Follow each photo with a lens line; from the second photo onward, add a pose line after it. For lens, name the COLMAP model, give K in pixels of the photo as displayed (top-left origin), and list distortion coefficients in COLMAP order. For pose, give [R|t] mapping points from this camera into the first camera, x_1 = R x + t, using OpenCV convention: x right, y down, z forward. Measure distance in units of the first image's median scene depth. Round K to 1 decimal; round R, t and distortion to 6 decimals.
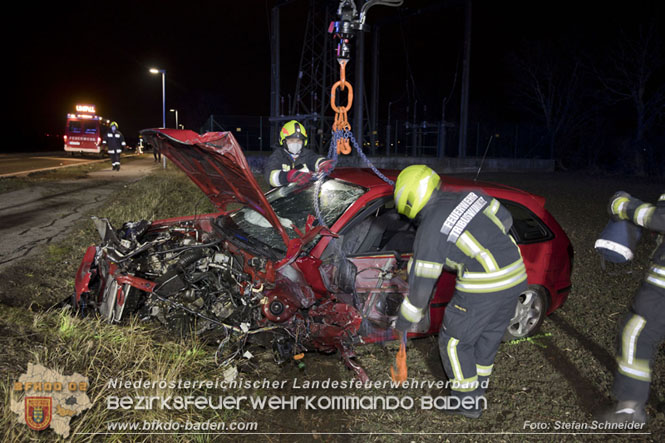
lens RADIAL K [[521.7, 0, 331.1], [0, 521.7, 230.0], [0, 0, 1]] dist [-0.055469, 0.064869]
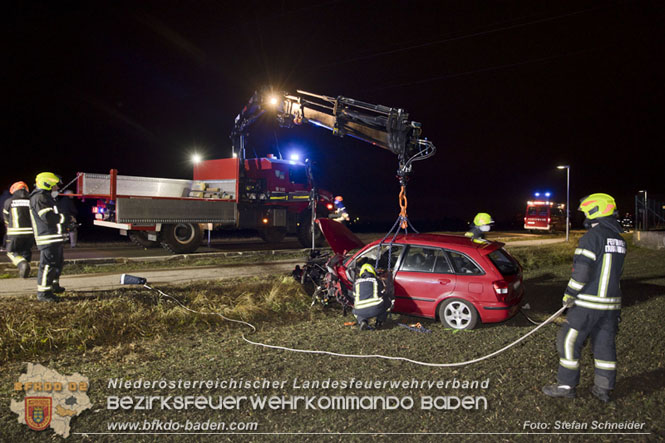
lens RADIAL K [[457.0, 0, 350.3], [0, 457.0, 223.2], [0, 0, 1]] dist [-0.062154, -0.000344]
pose [[0.550529, -0.024254, -0.834464, 1.665189], [-0.113506, 0.988121, -0.103605, 0.061362], [0.827064, 0.151754, 0.541236, -0.203048]]
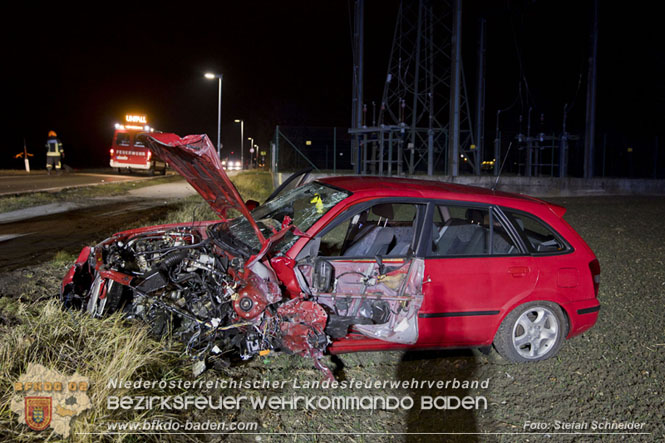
lens RADIAL K [[654.5, 0, 359.1], [0, 654.5, 212.7], [0, 0, 1]] dist [0.002864, 0.003078]
pose [[0.992719, 0.012033, -0.119849, 0.226663], [-0.022451, 0.996046, -0.085958, 0.063742], [0.118341, 0.088023, 0.989064, -0.223349]]
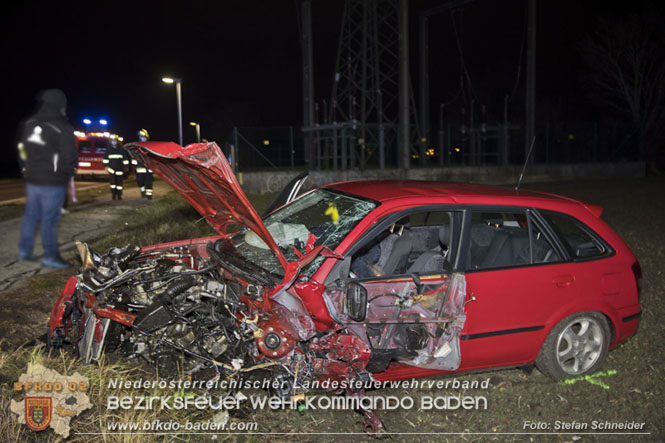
lens RADIAL K [[605.7, 0, 332.3], [0, 605.7, 231.0], [0, 0, 1]] dist [0.002765, 0.011875]
pose [[0.996387, -0.028930, -0.079848, 0.068470], [0.025615, 0.998779, -0.042231, 0.008903], [0.080973, 0.040033, 0.995912, -0.007150]]
